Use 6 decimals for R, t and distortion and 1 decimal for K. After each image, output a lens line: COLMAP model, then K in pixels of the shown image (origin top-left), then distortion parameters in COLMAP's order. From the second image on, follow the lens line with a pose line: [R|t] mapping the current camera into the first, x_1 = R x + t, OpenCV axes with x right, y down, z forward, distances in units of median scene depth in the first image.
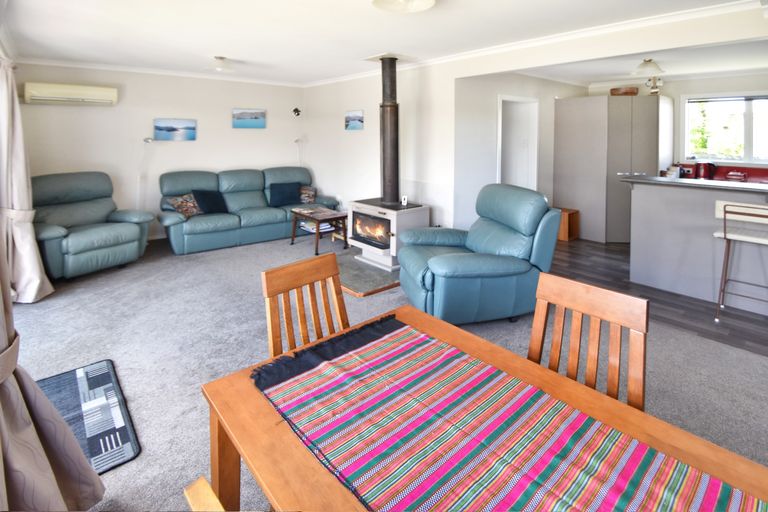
lens RADIAL K [[407.3, 0, 384.0], [0, 407.3, 256.0], [0, 0, 1]] dist [0.000876, 0.000278]
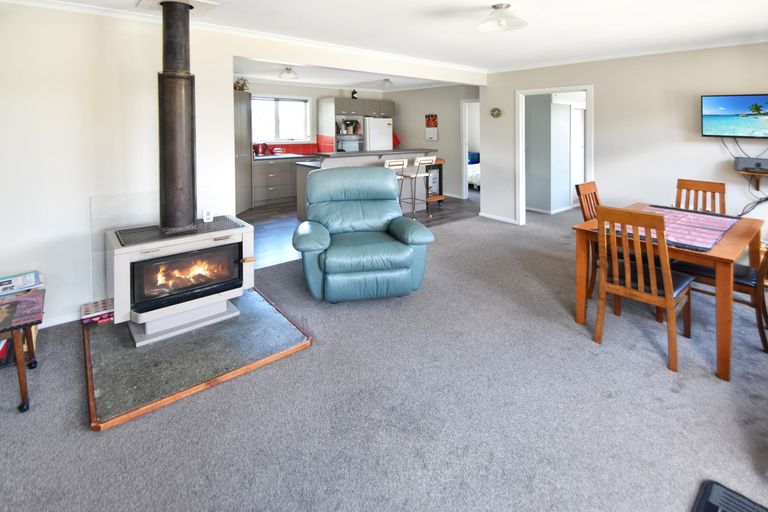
lens RADIAL K [[351.9, 0, 384.0], [0, 351.9, 256.0], [0, 0, 1]] dist [-0.000332, -0.000411]
pose [[-0.009641, -0.352567, 0.935737, -0.578635], [0.277771, 0.898007, 0.341213, -0.198040], [-0.960599, 0.263210, 0.089275, 0.652947]]
